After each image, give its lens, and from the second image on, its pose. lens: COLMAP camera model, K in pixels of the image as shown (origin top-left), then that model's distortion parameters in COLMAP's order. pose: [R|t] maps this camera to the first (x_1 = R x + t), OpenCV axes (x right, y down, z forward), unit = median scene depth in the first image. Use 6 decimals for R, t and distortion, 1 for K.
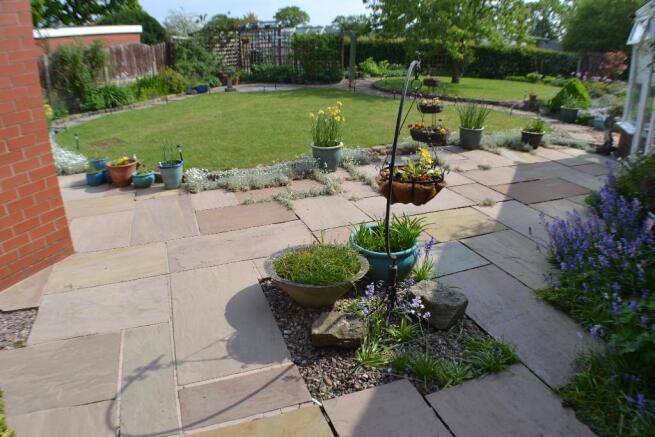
lens RADIAL K [[446.1, 0, 327.5], [0, 446.1, 218.5], [0, 0, 1]] dist [-0.203043, 0.045957]
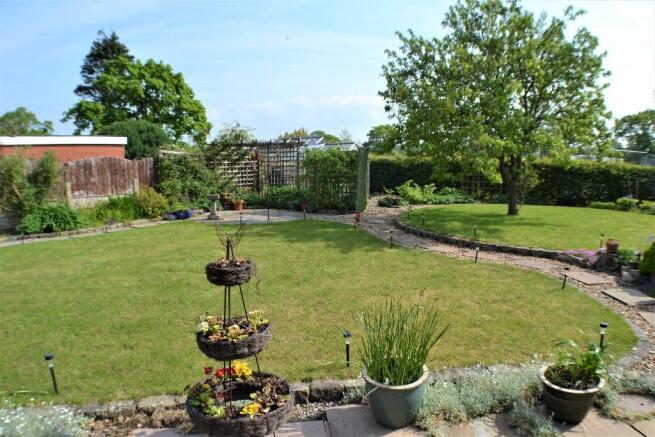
lens RADIAL K [[446.1, 0, 327.5], [0, 446.1, 218.5], [0, 0, 1]] dist [-0.203043, 0.045957]
pose [[0.975427, 0.029932, -0.218282, 0.155439], [-0.084733, 0.965495, -0.246250, -0.106249], [0.203379, 0.258695, 0.944306, 0.258180]]
